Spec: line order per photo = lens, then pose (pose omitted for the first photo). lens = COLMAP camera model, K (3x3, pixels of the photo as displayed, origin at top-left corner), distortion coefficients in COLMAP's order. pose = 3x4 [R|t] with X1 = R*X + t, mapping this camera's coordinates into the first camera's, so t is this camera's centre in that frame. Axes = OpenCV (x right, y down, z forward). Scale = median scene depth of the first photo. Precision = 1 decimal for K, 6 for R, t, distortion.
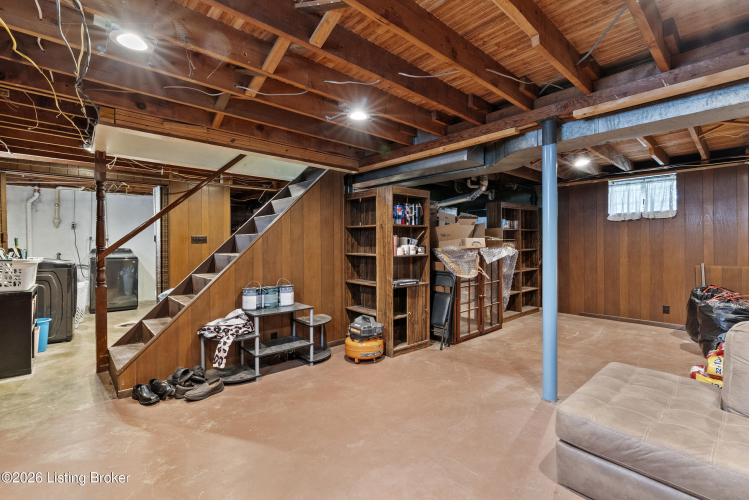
lens RADIAL K [[337.5, 0, 374.7], [0, 337.5, 244.6], [0, 0, 1]] dist [-0.005686, 0.003136]
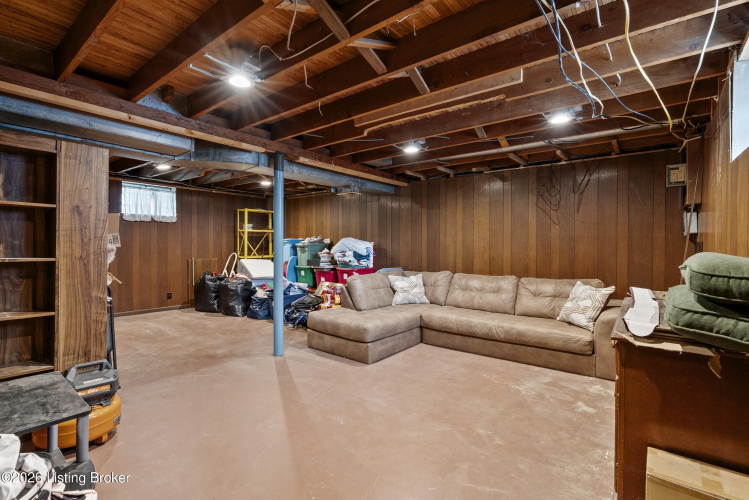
lens RADIAL K [[337.5, 0, 377.3], [0, 337.5, 249.1], [0, 0, 1]] dist [-0.005686, 0.003136]
pose [[-0.148106, -0.009648, 0.988924, -0.636760], [-0.004188, 0.999950, 0.009129, 0.007195], [-0.988963, -0.002790, -0.148139, 0.565256]]
